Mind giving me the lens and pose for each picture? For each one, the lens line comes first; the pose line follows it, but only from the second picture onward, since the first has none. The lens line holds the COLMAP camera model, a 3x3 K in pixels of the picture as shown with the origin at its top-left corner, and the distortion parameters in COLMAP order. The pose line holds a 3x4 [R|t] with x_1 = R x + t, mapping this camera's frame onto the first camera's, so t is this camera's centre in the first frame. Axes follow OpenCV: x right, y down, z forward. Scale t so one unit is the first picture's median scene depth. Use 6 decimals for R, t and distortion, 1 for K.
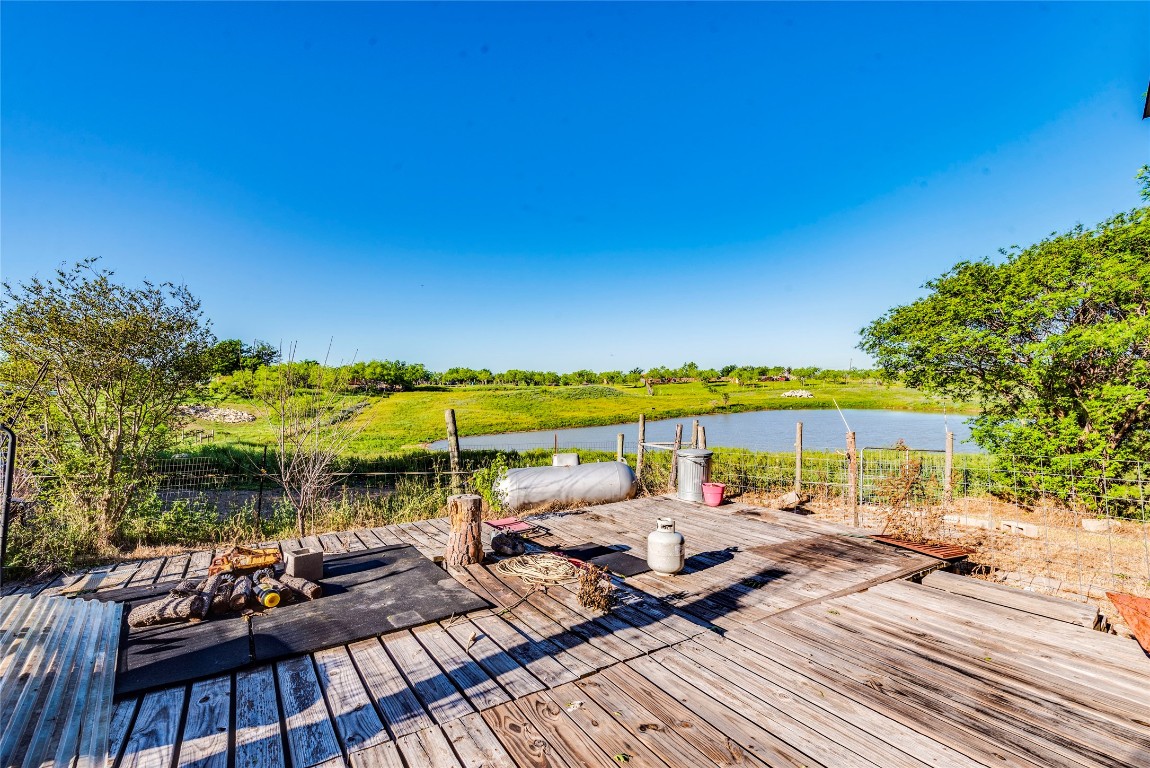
lens RADIAL K [[497.5, 0, 570.5], [0, 497.5, 386.1], [0, 0, 1]] dist [0.023873, 0.000269]
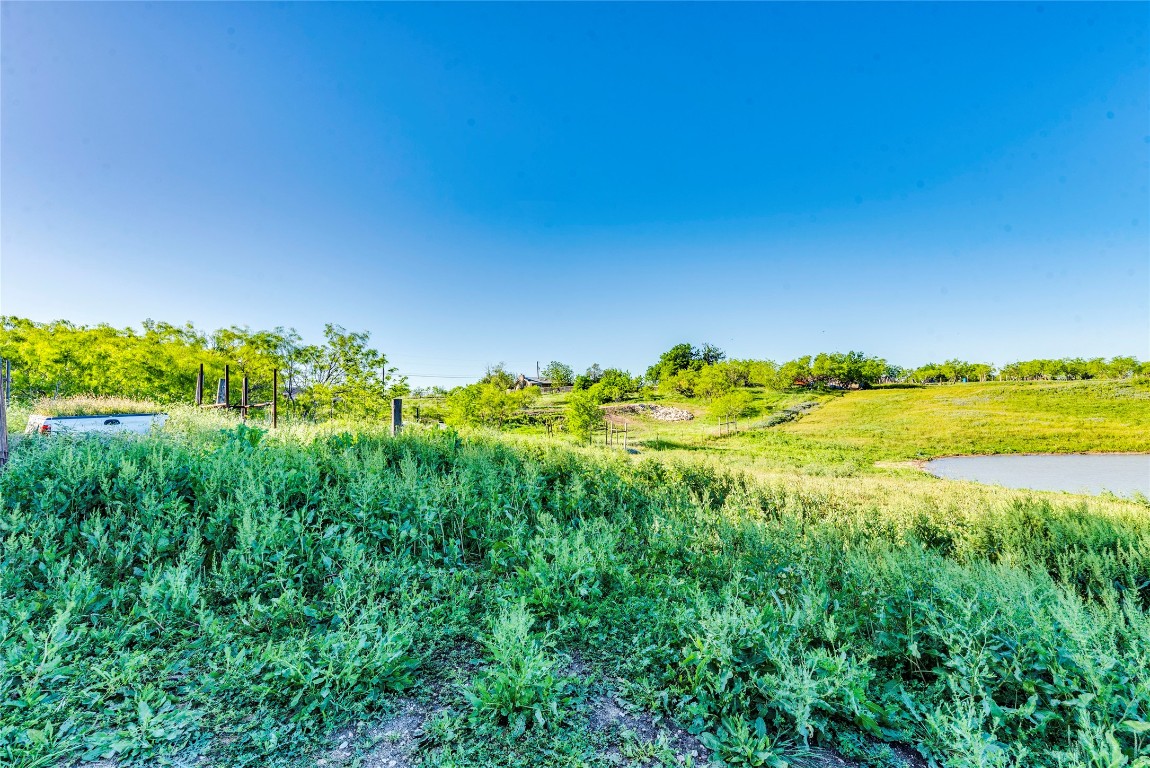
lens RADIAL K [[497.5, 0, 570.9], [0, 497.5, 380.5], [0, 0, 1]] dist [0.023873, 0.000269]
pose [[0.666578, -0.036060, -0.744563, -0.054557], [0.019689, 0.999332, -0.030772, 0.013072], [0.745175, 0.005852, 0.666843, 0.134612]]
